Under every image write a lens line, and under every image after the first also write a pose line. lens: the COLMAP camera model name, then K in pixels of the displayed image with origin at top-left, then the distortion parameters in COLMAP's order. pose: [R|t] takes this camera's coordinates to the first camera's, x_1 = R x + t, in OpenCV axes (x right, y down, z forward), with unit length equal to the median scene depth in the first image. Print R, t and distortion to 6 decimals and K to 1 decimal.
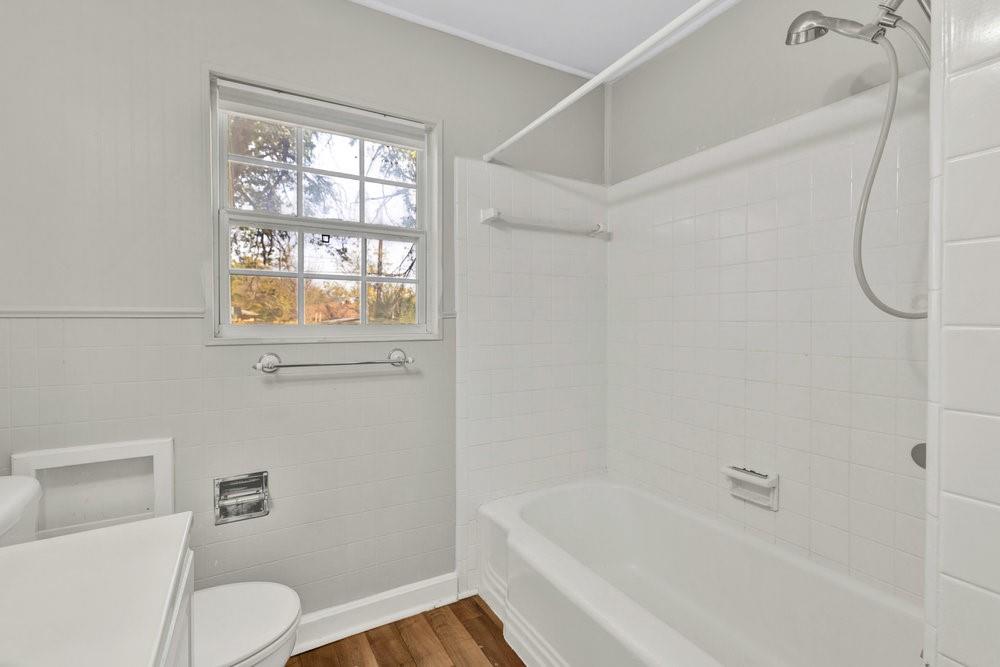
lens RADIAL K [[431.3, 0, 498.7], [0, 431.3, 326.8], [0, 0, 1]] dist [-0.001547, 0.001029]
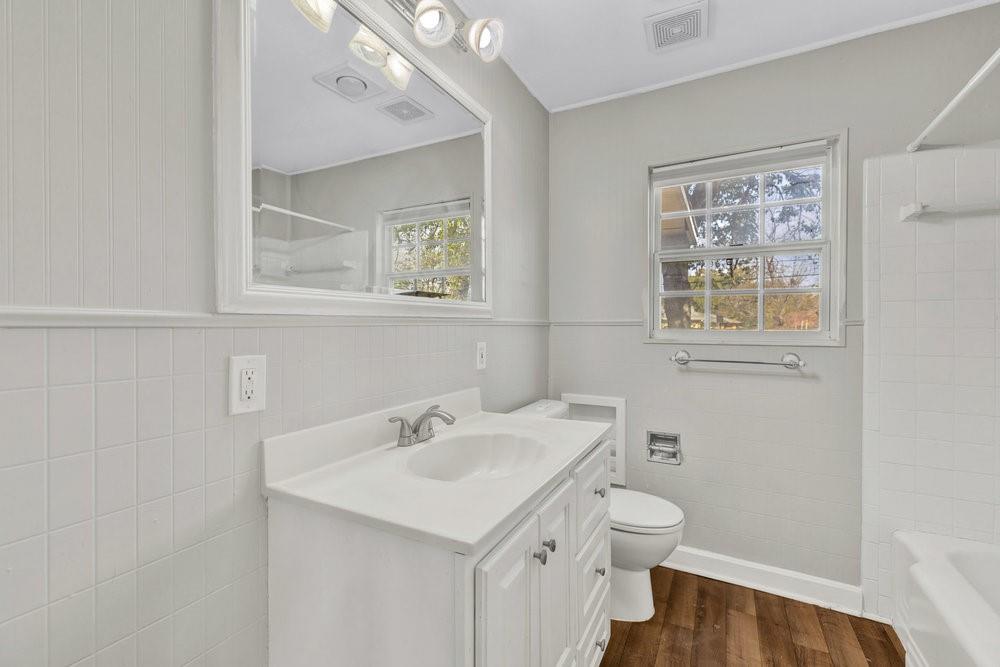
lens RADIAL K [[431.3, 0, 498.7], [0, 431.3, 326.8], [0, 0, 1]] dist [-0.001547, 0.001029]
pose [[0.516815, 0.000635, -0.856097, 0.318075], [-0.016174, 0.999828, -0.009022, 0.005732], [0.855944, 0.018509, 0.516737, -0.211668]]
